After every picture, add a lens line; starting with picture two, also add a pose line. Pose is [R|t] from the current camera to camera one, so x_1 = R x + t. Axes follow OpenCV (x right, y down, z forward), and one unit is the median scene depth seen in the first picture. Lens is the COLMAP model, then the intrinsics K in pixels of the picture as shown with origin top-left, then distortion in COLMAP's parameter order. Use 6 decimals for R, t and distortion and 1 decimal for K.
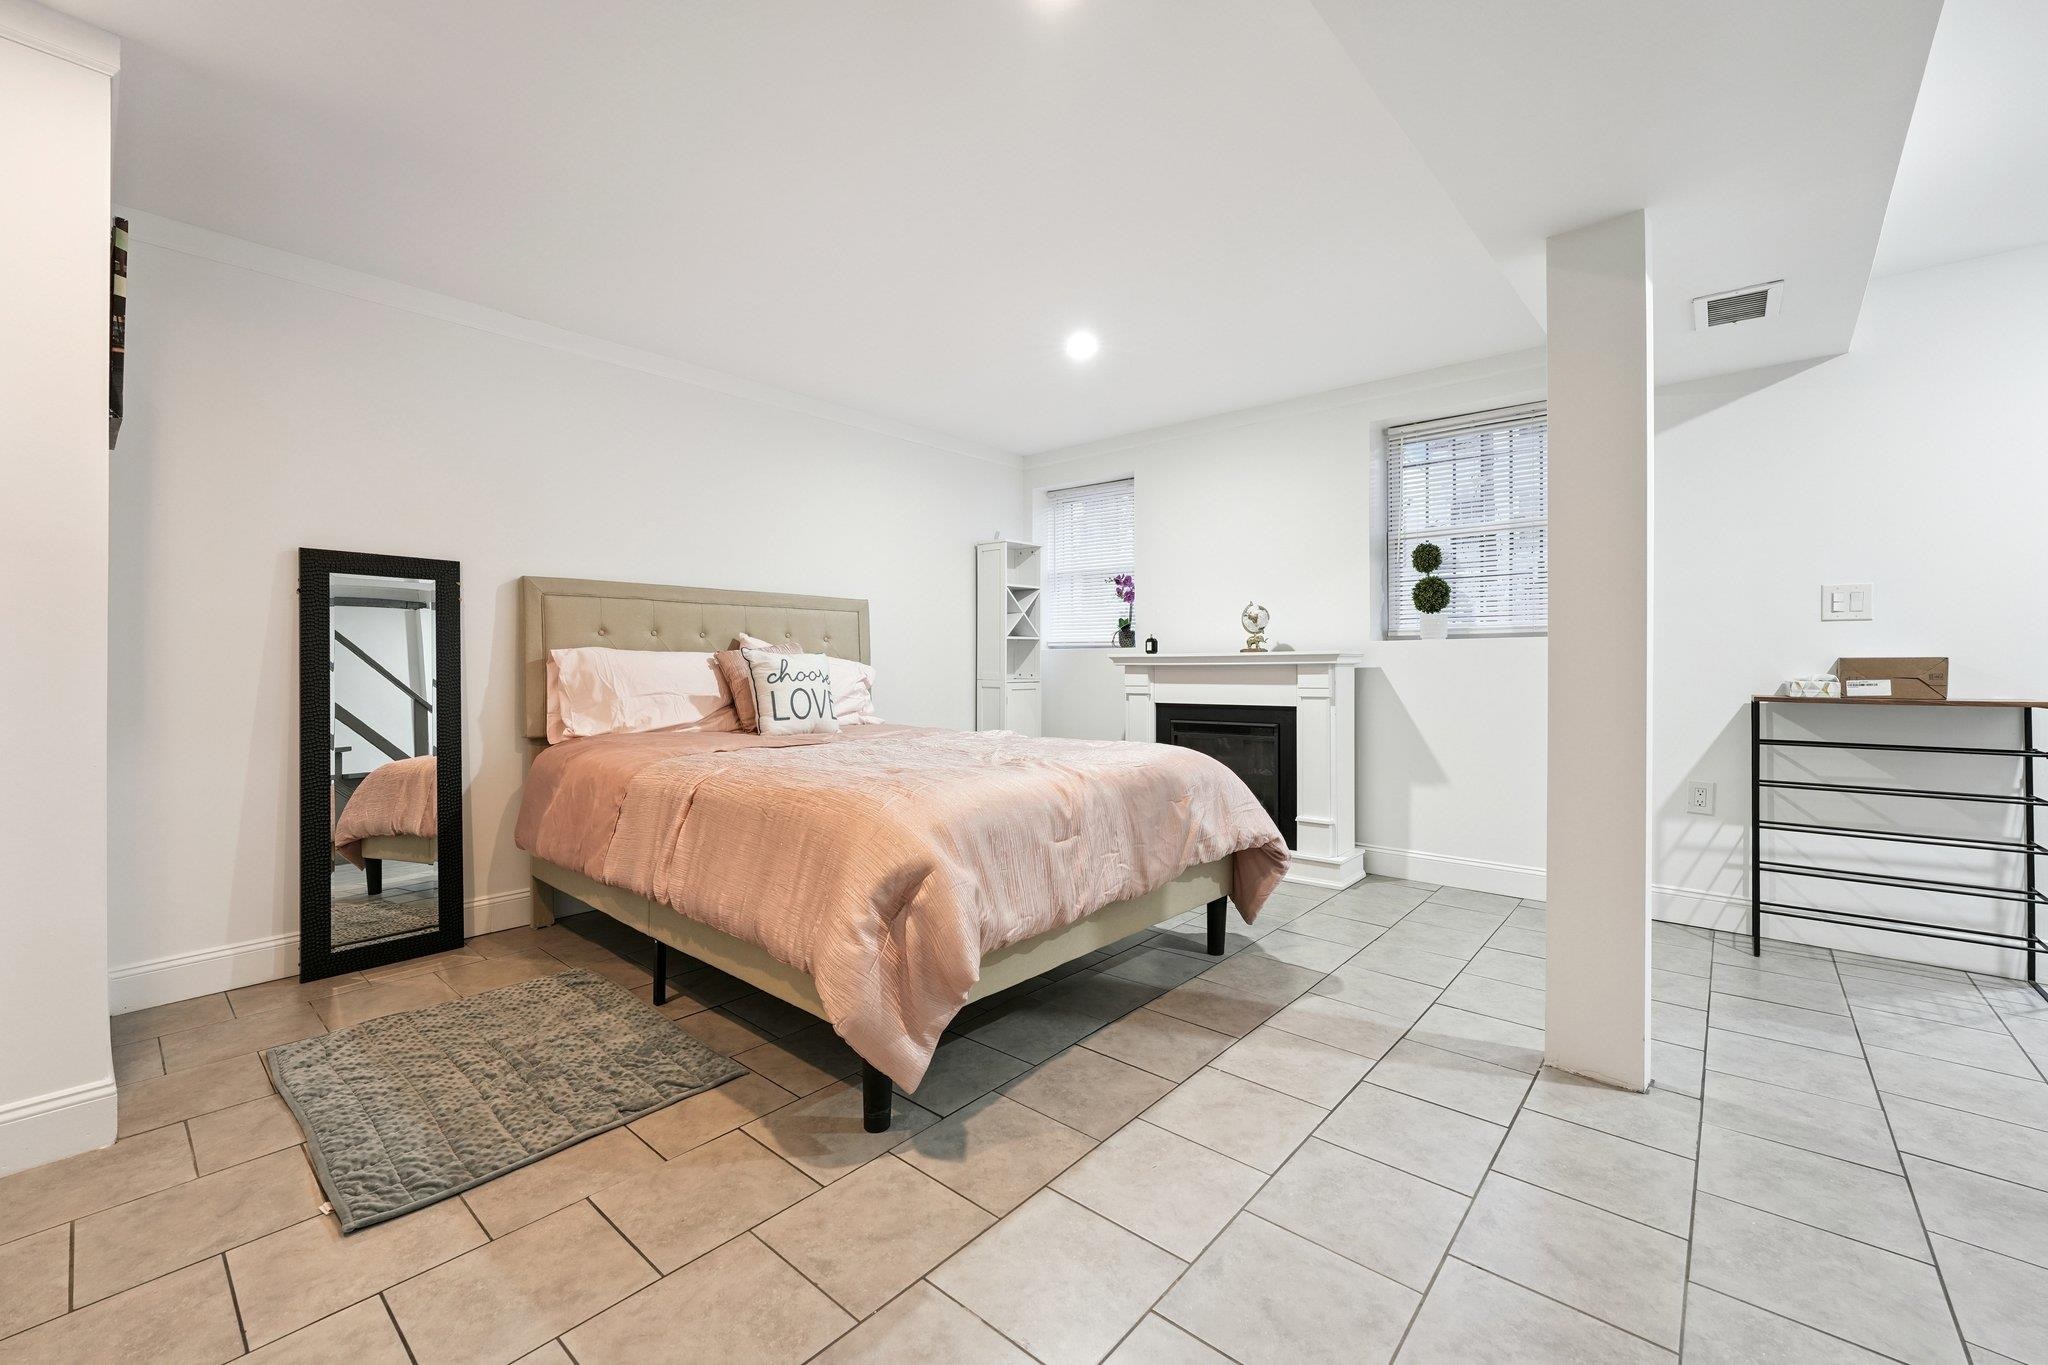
lens RADIAL K [[833.3, 0, 1008.0], [0, 833.3, 686.4], [0, 0, 1]] dist [-0.005497, 0.000347]
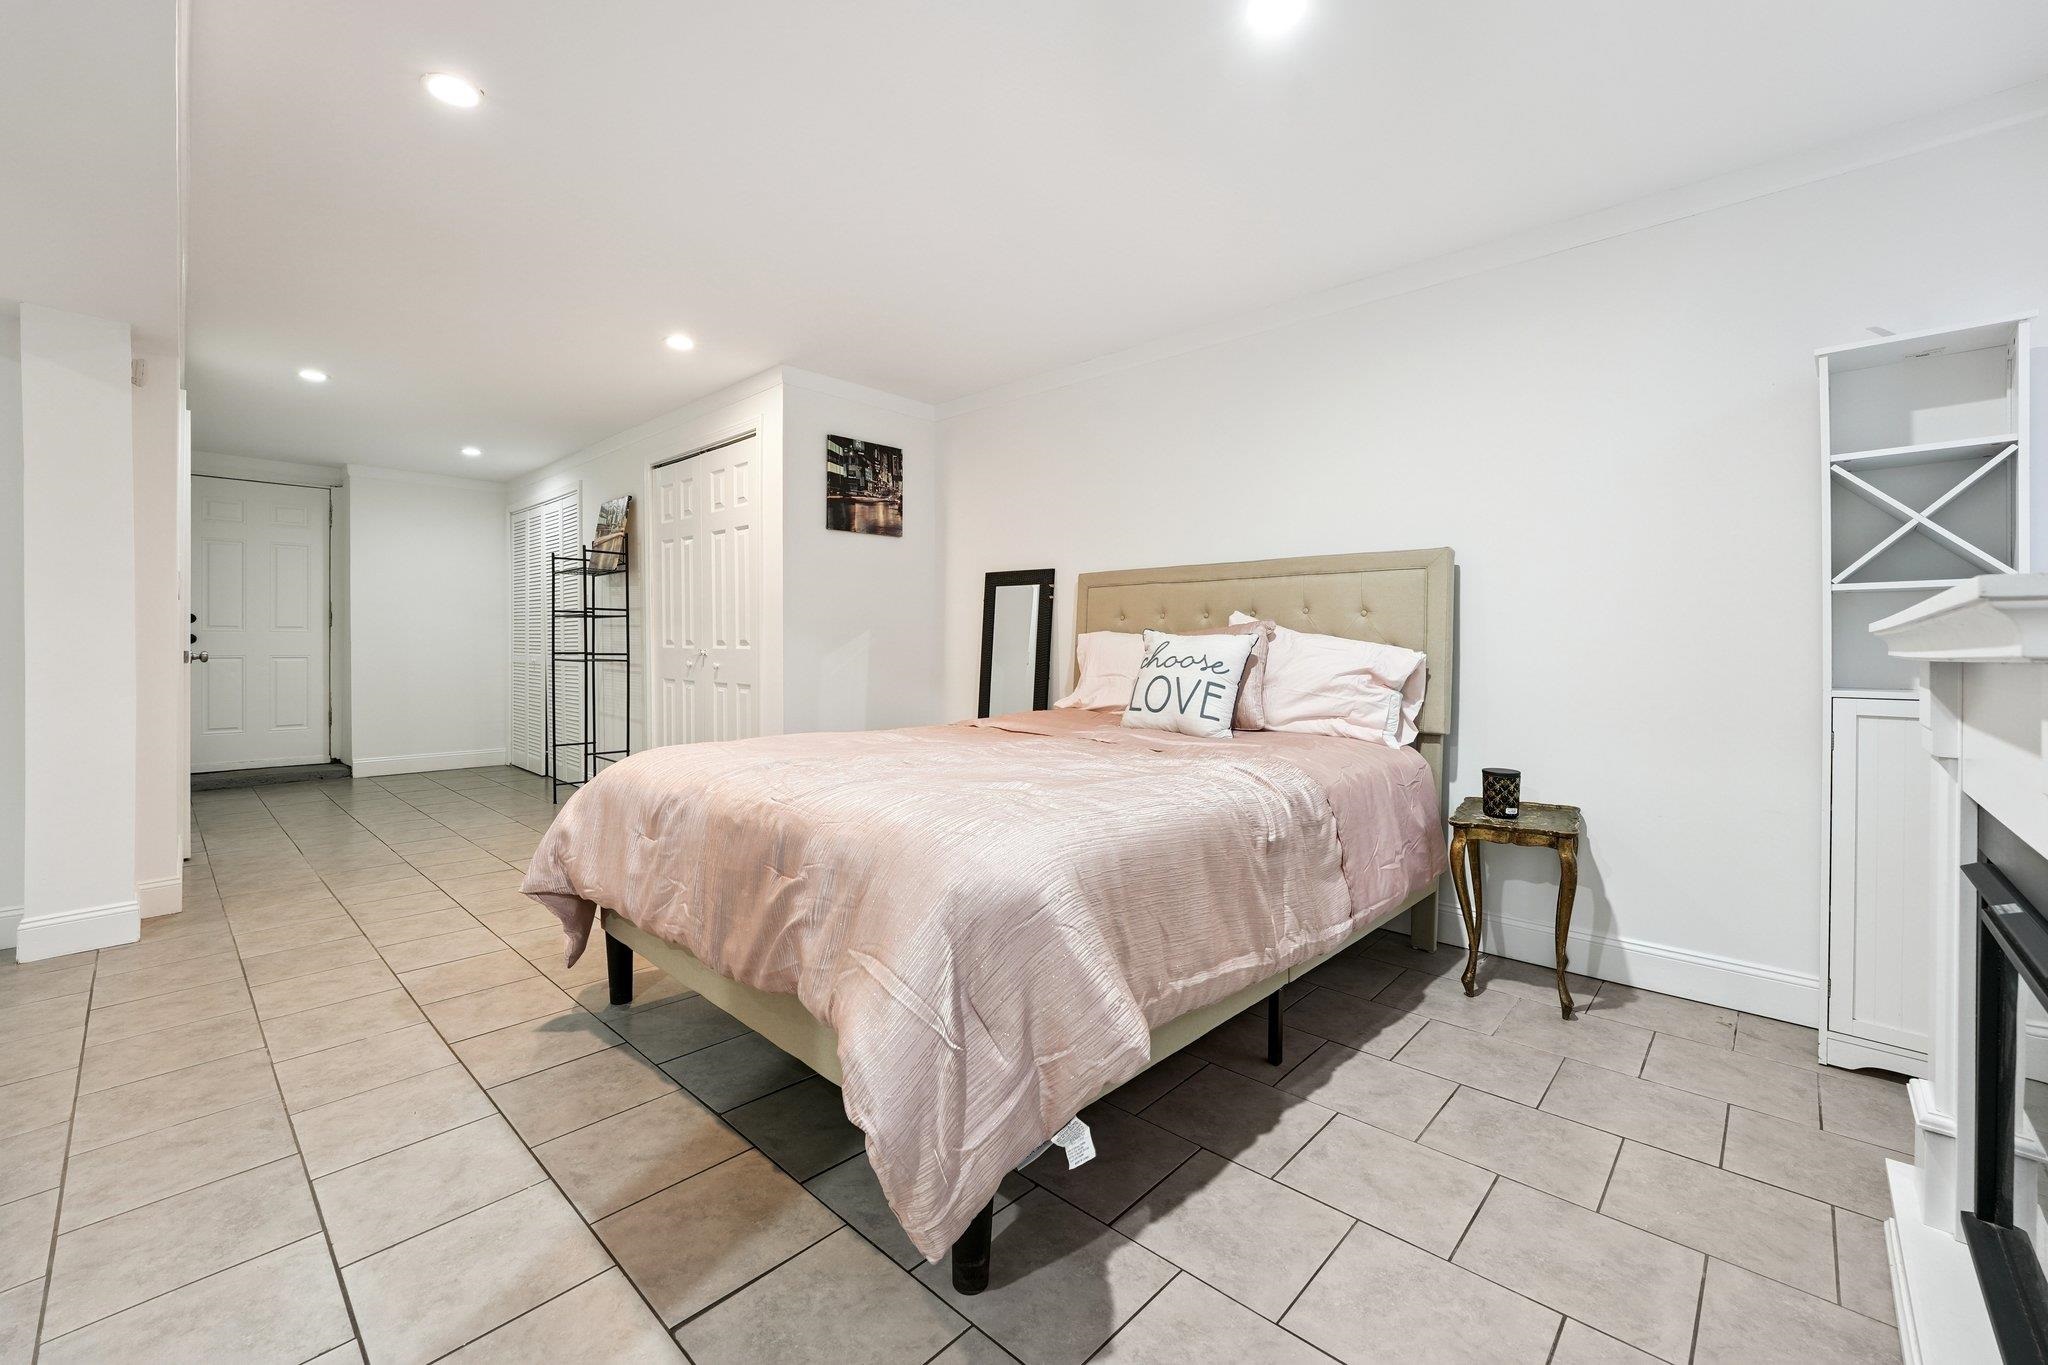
lens RADIAL K [[825.2, 0, 1054.0], [0, 825.2, 674.4], [0, 0, 1]] dist [-0.011988, 0.000287]
pose [[-0.007582, 0.043933, -0.999006, 0.520757], [-0.024949, 0.998715, 0.044109, -0.029768], [0.999660, 0.025259, -0.006477, 0.783299]]
